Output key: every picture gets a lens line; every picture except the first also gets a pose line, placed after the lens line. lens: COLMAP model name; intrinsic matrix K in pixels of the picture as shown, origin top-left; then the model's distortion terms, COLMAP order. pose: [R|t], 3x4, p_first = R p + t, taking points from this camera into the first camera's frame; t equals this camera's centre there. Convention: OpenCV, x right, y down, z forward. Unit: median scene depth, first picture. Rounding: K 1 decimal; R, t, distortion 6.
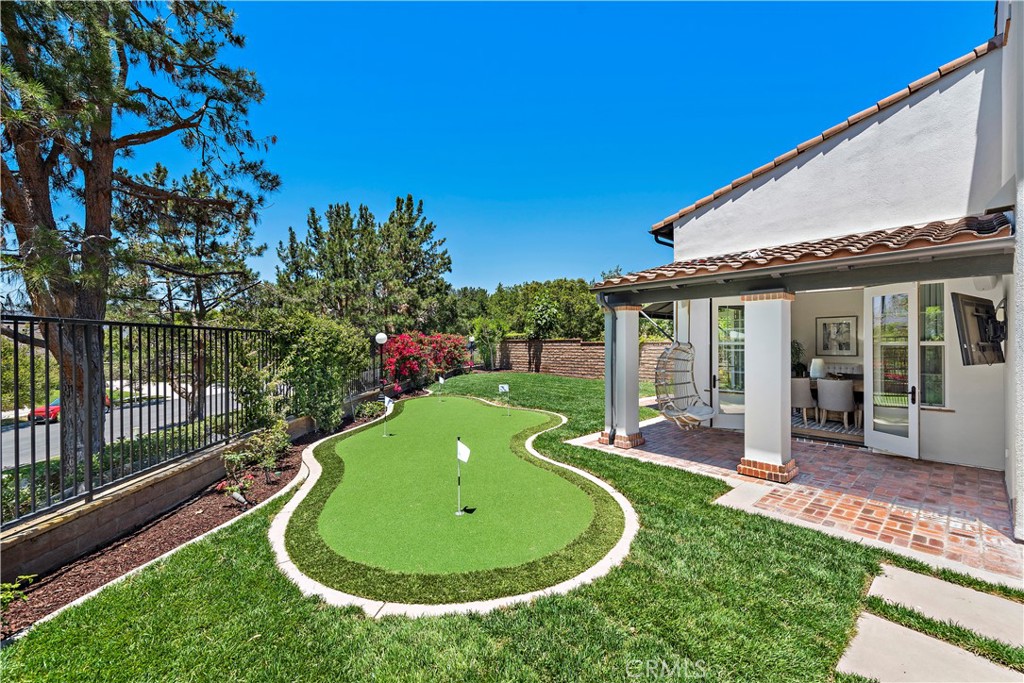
lens RADIAL K [[410.8, 0, 515.6], [0, 410.8, 343.4], [0, 0, 1]] dist [0.001031, 0.000050]
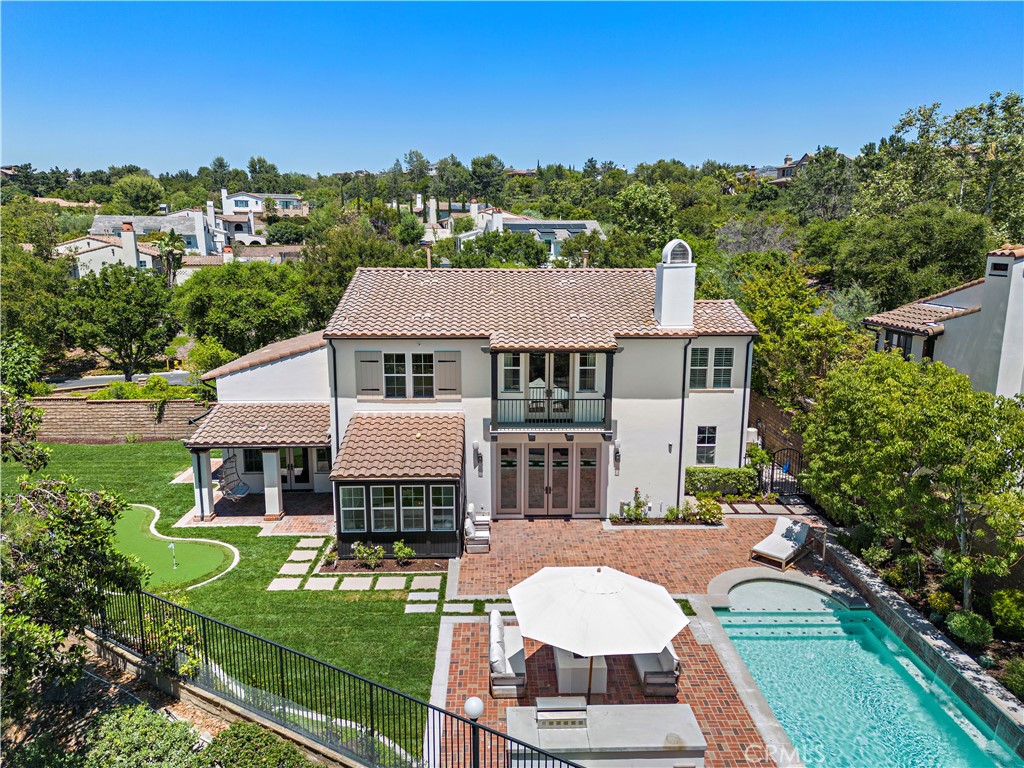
lens RADIAL K [[713.6, 0, 515.1], [0, 713.6, 380.6], [0, 0, 1]] dist [0.074709, -0.089100]
pose [[0.644137, -0.139894, 0.752009, -1.860841], [-0.005510, 0.982259, 0.187447, -1.521295], [-0.764890, -0.124886, 0.631939, -3.190610]]
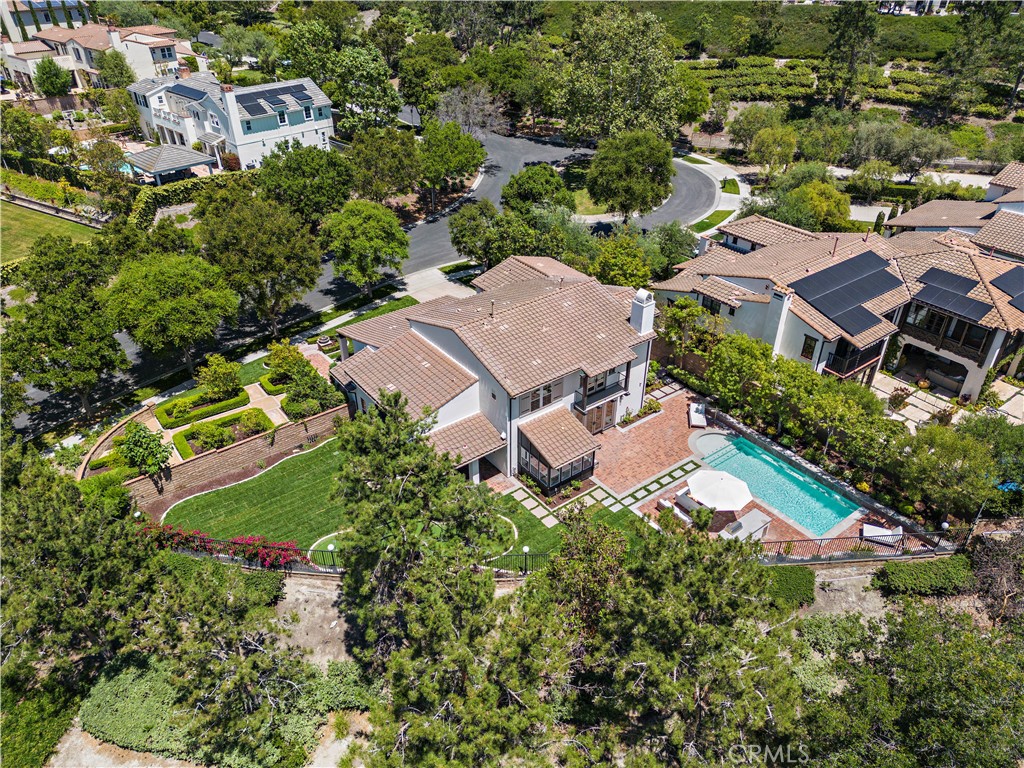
lens RADIAL K [[713.6, 0, 515.1], [0, 713.6, 380.6], [0, 0, 1]] dist [0.074709, -0.089100]
pose [[0.082343, -0.534092, 0.841407, -6.002580], [-0.001179, 0.844221, 0.535994, -5.505801], [-0.996603, -0.045127, 0.068886, 0.081278]]
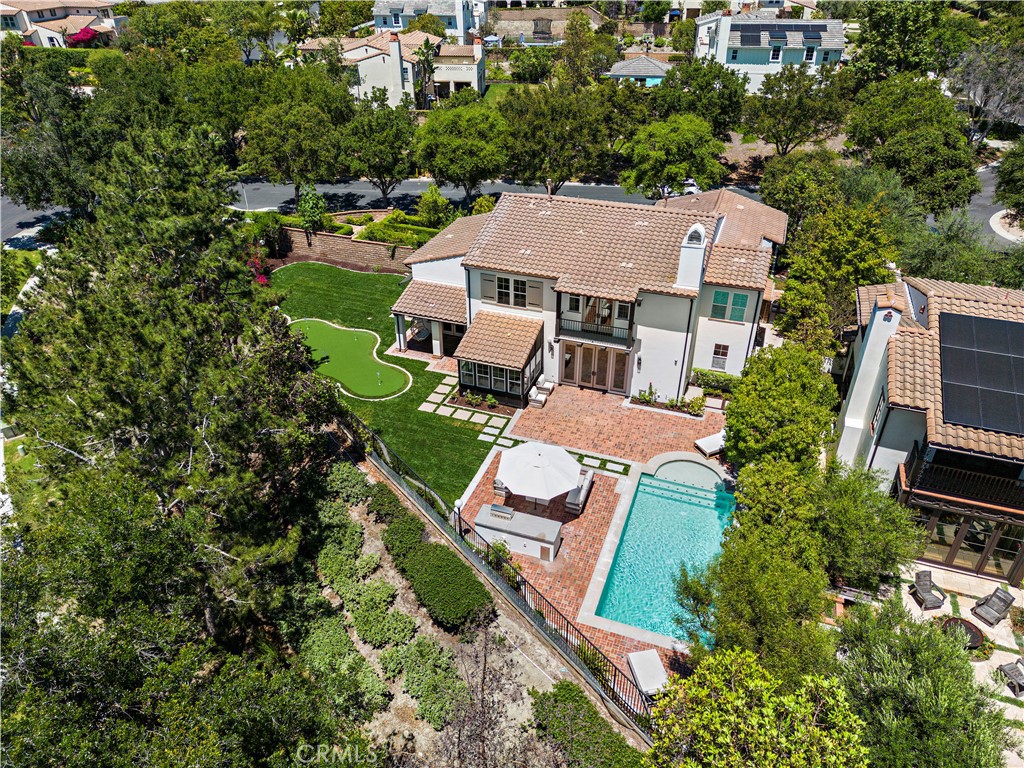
lens RADIAL K [[713.6, 0, 515.1], [0, 713.6, 380.6], [0, 0, 1]] dist [0.074709, -0.089100]
pose [[0.881127, -0.247549, 0.402907, -1.957100], [-0.001370, 0.850691, 0.525665, -3.805432], [-0.472877, -0.463729, 0.749228, -5.705670]]
